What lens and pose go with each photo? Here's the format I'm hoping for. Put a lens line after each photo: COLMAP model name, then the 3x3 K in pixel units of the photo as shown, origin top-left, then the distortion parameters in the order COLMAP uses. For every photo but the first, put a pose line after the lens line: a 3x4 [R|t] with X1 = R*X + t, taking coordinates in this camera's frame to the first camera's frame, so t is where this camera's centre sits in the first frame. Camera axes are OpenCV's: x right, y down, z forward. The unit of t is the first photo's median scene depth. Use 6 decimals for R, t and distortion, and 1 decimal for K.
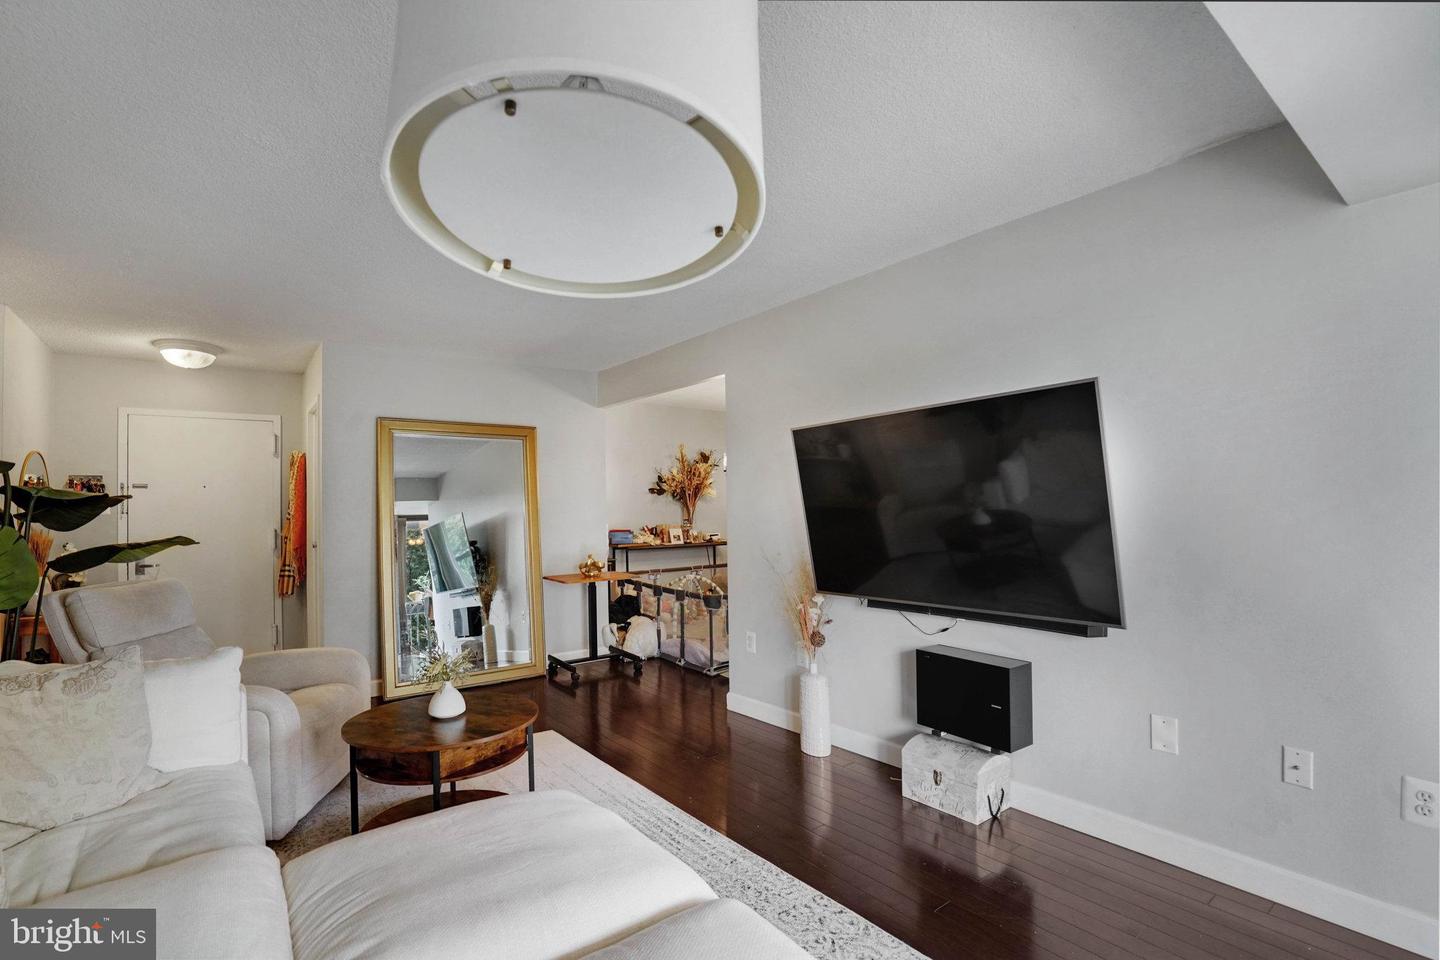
lens RADIAL K [[722.5, 0, 721.8], [0, 722.5, 503.8], [0, 0, 1]] dist [-0.002260, -0.000236]
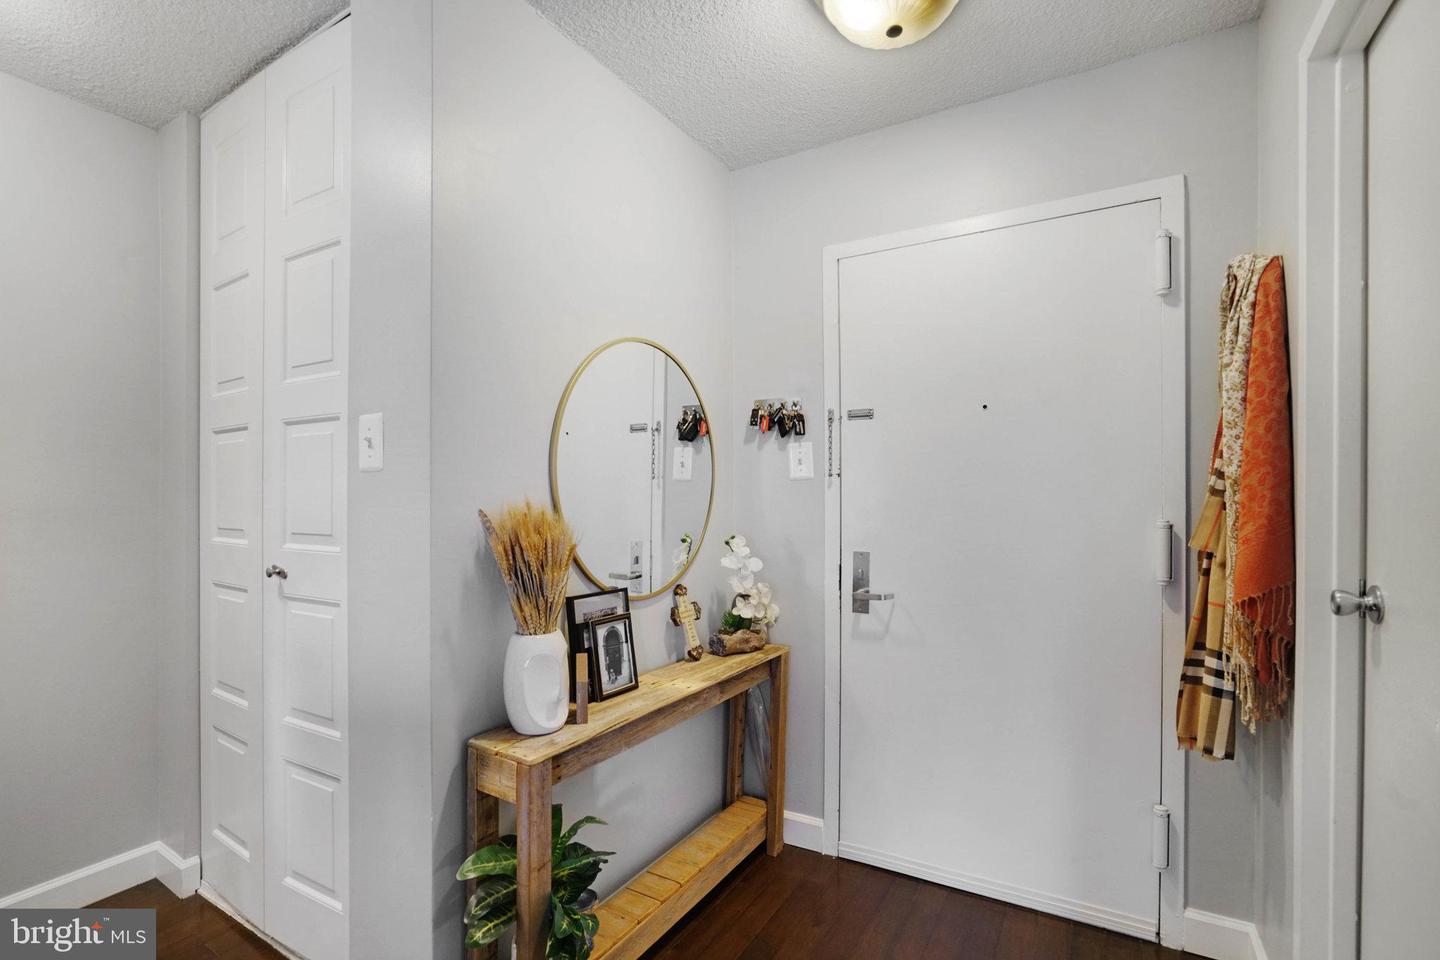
lens RADIAL K [[654.3, 0, 722.1], [0, 654.3, 489.8], [0, 0, 1]] dist [-0.033034, 0.003163]
pose [[0.414751, 0.000868, -0.909934, -0.450295], [-0.005279, 0.999985, -0.001452, 0.021678], [0.909920, 0.005406, 0.414750, 0.715986]]
